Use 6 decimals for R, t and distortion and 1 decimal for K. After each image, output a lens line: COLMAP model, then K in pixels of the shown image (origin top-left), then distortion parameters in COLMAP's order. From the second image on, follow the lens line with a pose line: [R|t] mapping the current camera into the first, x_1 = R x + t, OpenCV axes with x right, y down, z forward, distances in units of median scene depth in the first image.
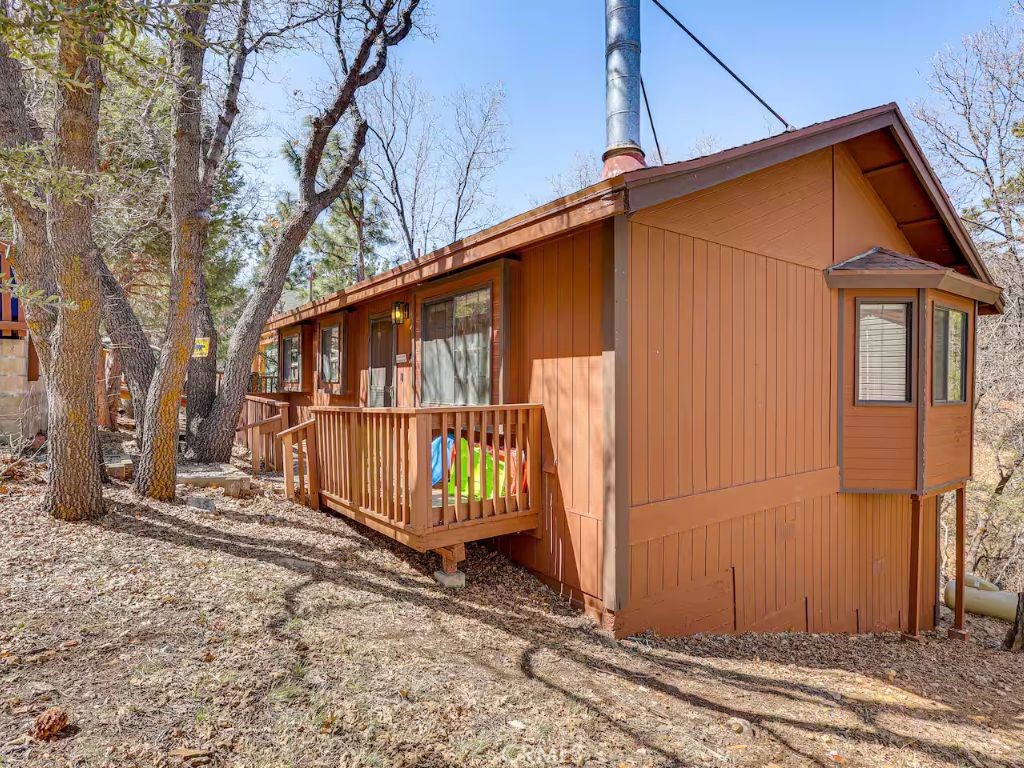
lens RADIAL K [[563.8, 0, 512.0], [0, 563.8, 384.0], [0, 0, 1]] dist [-0.000574, -0.000615]
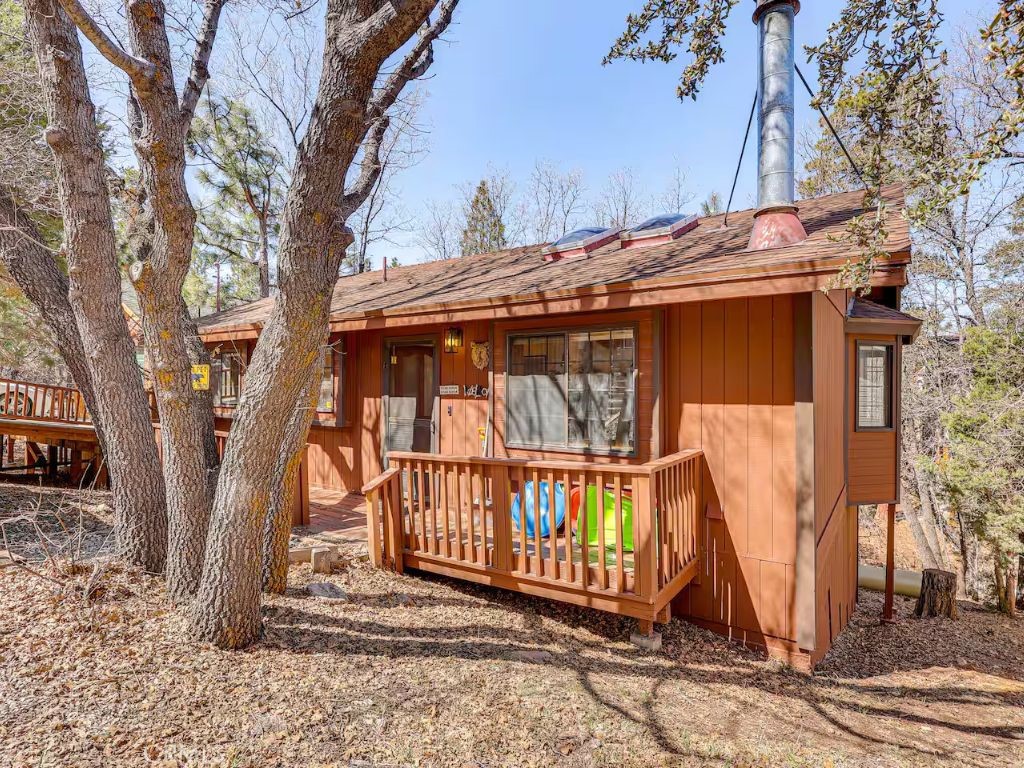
lens RADIAL K [[563.8, 0, 512.0], [0, 563.8, 384.0], [0, 0, 1]] dist [-0.000574, -0.000615]
pose [[0.939359, -0.003253, 0.342920, -0.585163], [0.002049, 0.999990, 0.003873, -0.082538], [-0.342929, -0.002936, 0.939357, 0.167944]]
